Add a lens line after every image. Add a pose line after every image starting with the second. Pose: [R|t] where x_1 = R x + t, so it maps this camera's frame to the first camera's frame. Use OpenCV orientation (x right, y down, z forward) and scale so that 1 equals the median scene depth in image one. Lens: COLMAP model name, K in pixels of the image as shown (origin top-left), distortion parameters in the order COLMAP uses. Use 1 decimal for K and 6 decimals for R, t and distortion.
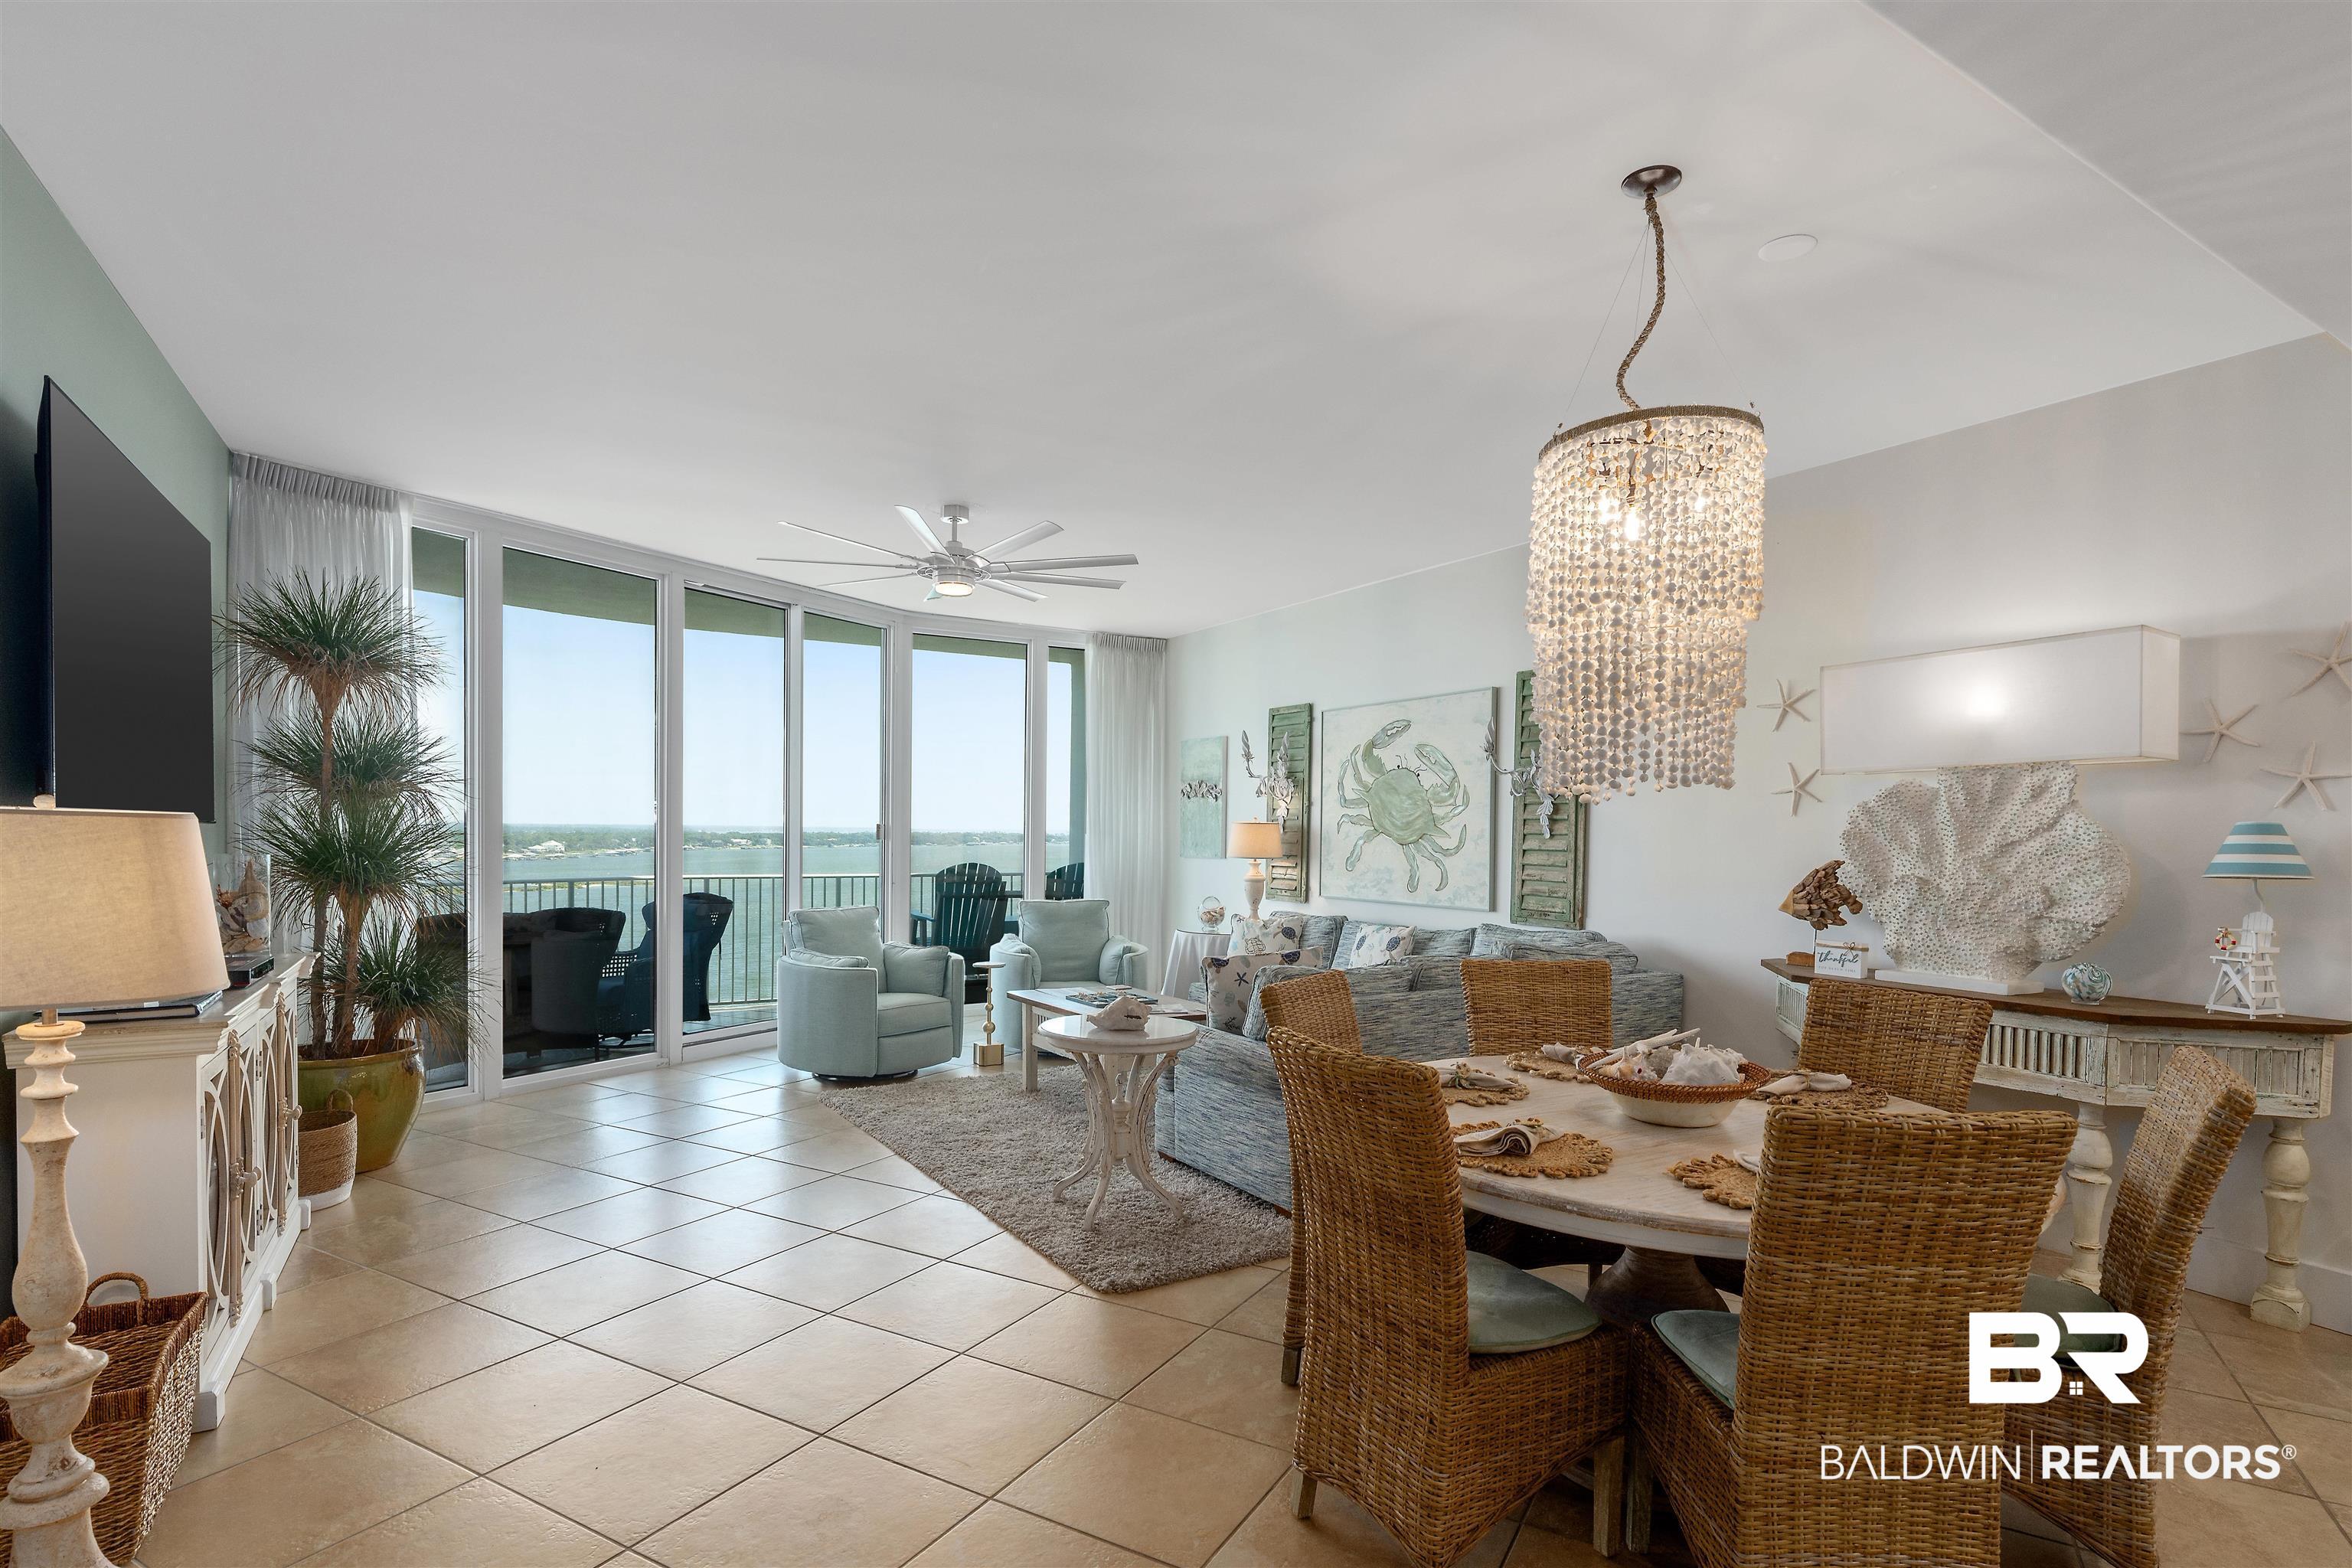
lens RADIAL K [[1157.7, 0, 1175.4], [0, 1157.7, 851.6], [0, 0, 1]] dist [-0.000291, 0.001508]
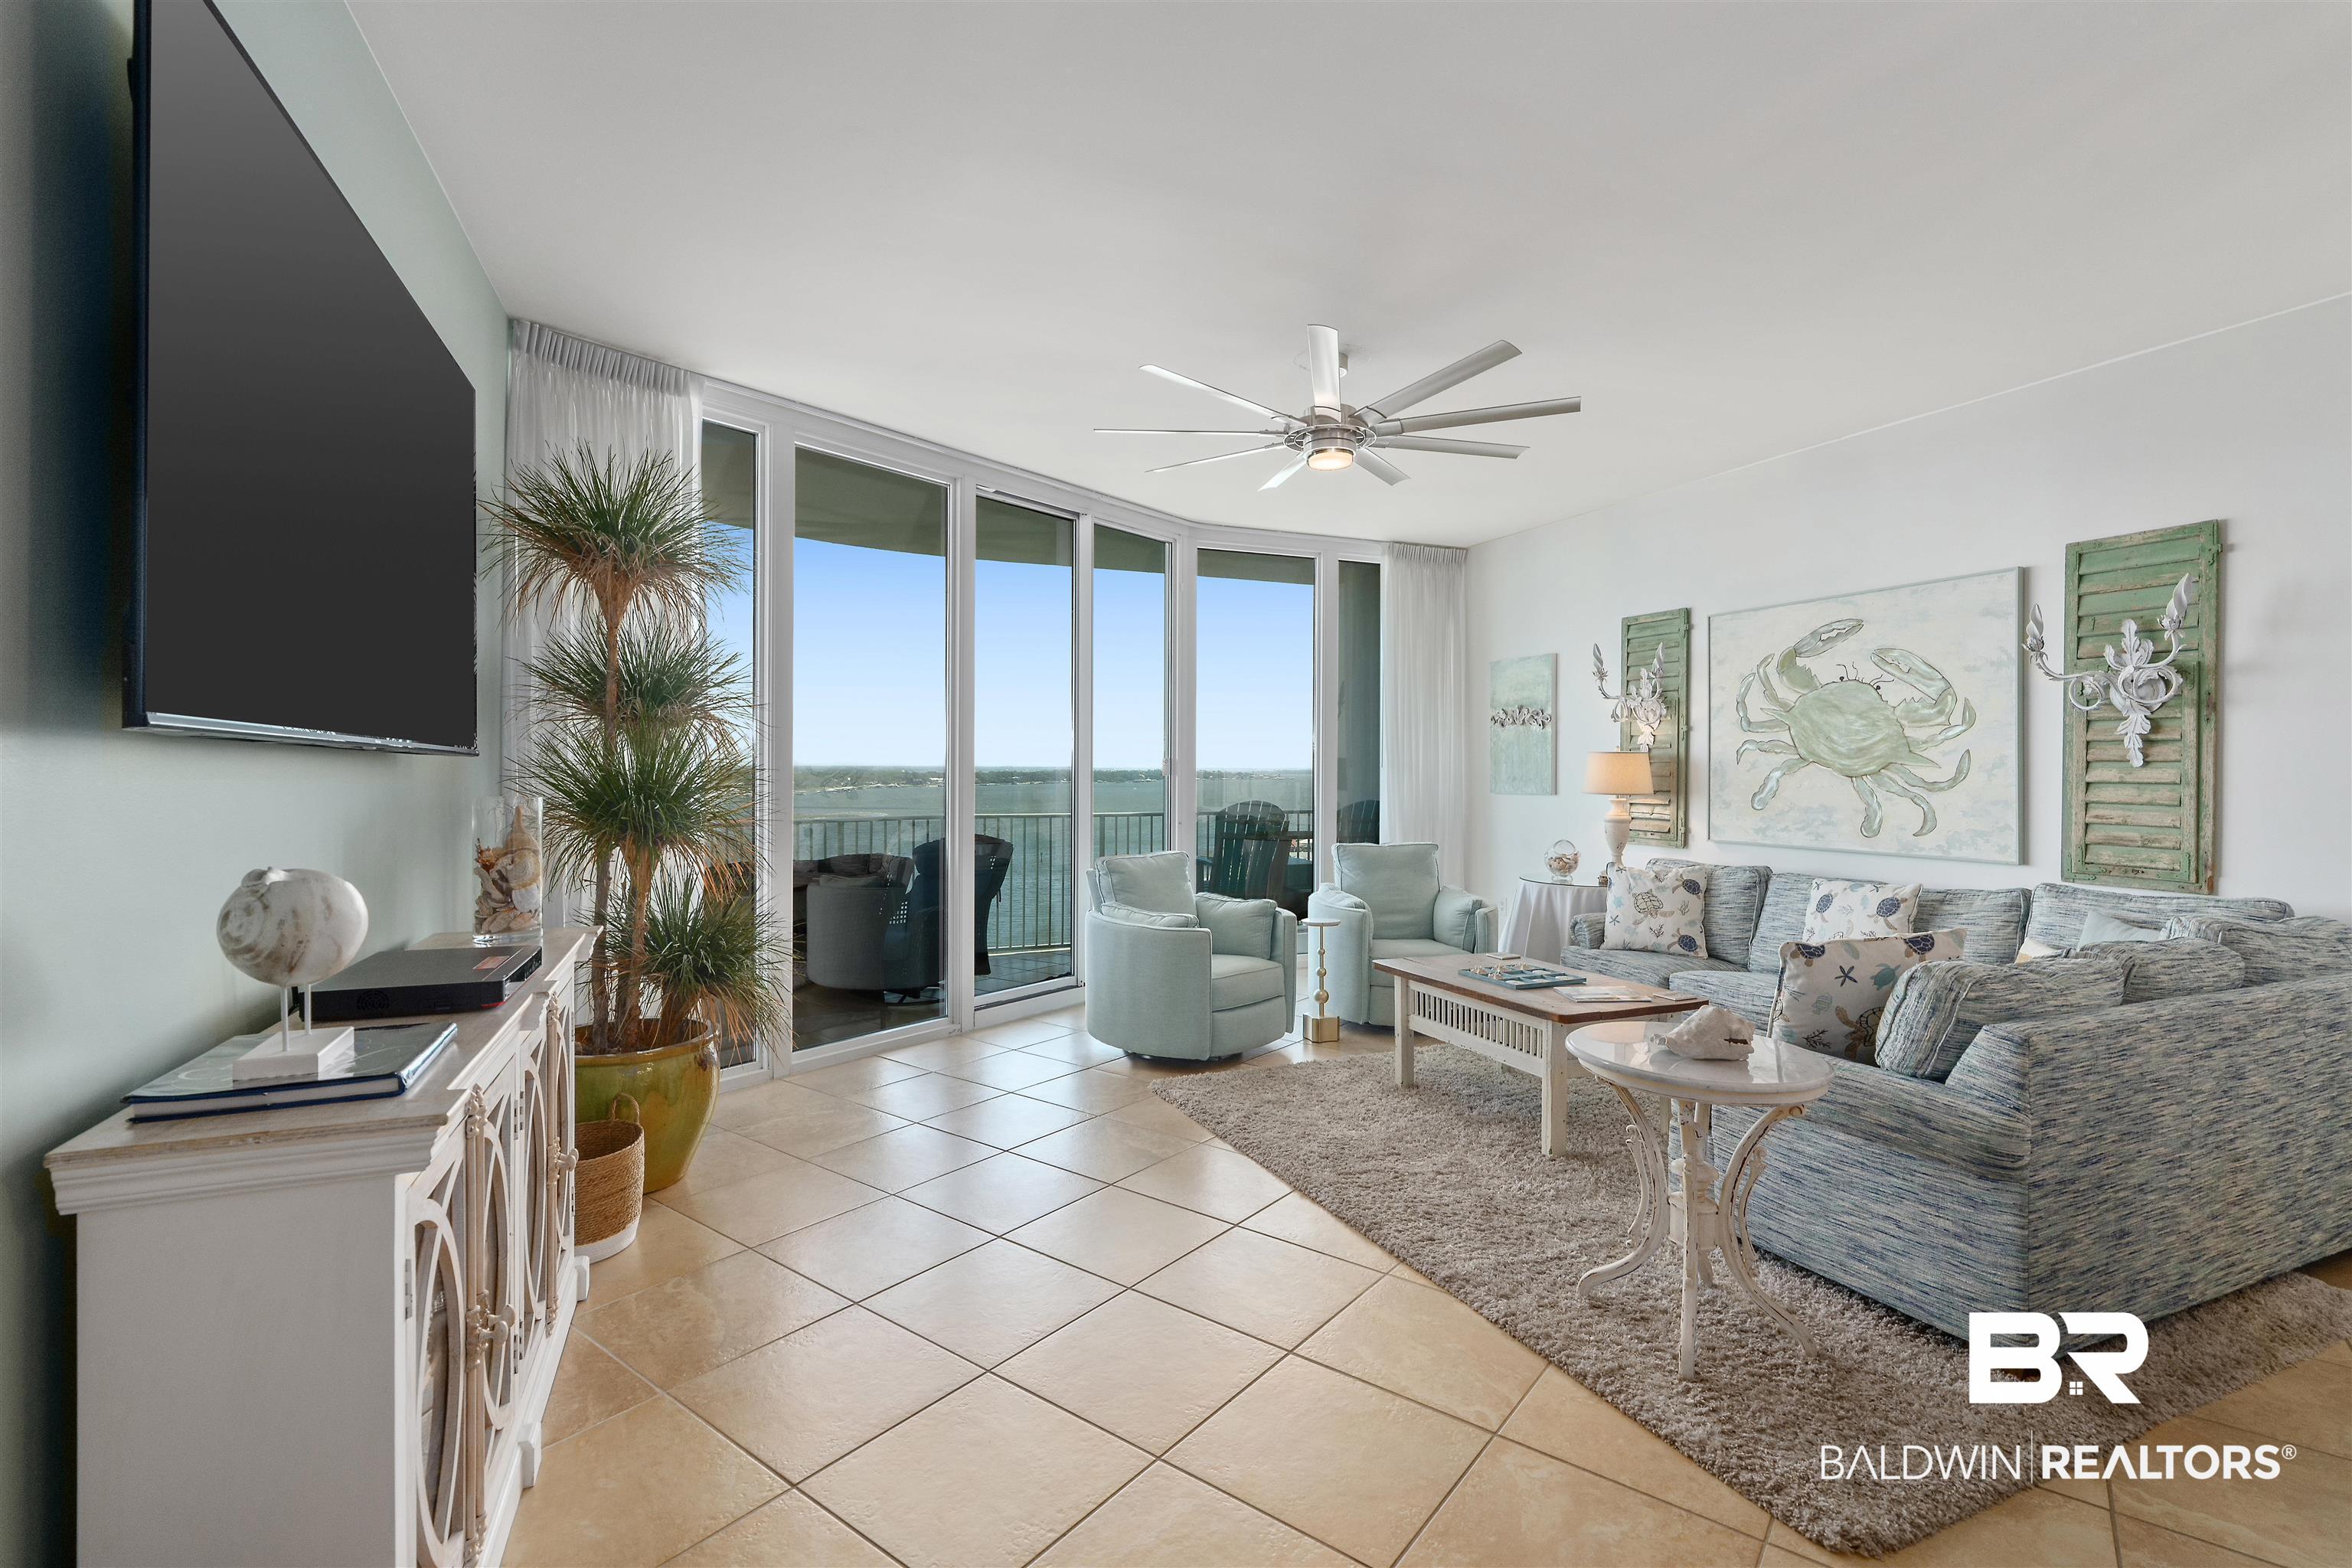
lens RADIAL K [[1071.0, 0, 1171.3], [0, 1071.0, 764.7], [0, 0, 1]] dist [-0.003464, 0.002347]
pose [[0.989123, -0.008035, -0.146868, -0.175801], [0.004899, 0.999752, -0.021702, -0.000835], [0.147006, 0.020747, 0.988918, 0.237237]]
